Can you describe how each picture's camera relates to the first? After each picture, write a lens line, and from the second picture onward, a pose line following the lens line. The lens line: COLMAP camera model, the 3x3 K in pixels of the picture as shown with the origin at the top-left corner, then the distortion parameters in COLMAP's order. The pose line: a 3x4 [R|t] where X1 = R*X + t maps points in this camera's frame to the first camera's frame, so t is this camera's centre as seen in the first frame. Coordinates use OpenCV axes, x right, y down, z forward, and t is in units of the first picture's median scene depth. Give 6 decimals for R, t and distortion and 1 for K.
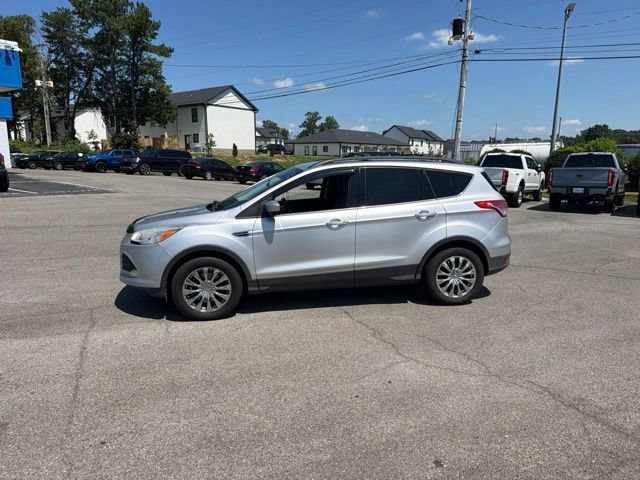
lens RADIAL K [[435.8, 0, 321.8], [0, 435.8, 247.5], [0, 0, 1]] dist [0.035533, -0.042386]
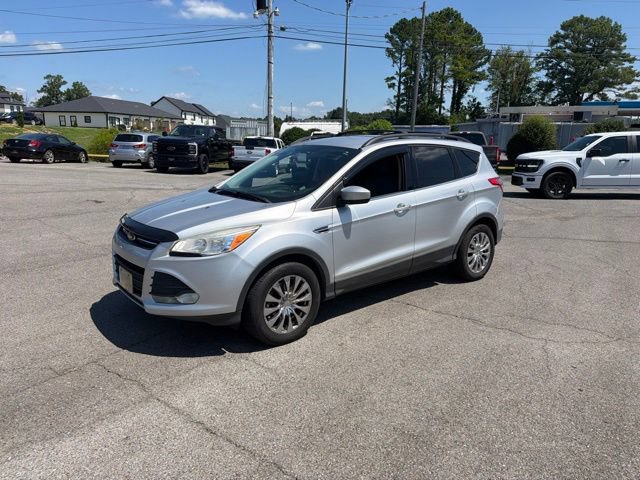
lens RADIAL K [[442.2, 0, 320.0], [0, 442.2, 240.0], [0, 0, 1]] dist [0.028882, -0.038198]
pose [[0.879094, -0.095158, 0.467054, -0.517198], [0.078731, 0.995399, 0.054614, -0.050931], [-0.470102, -0.011239, 0.882541, 0.254631]]
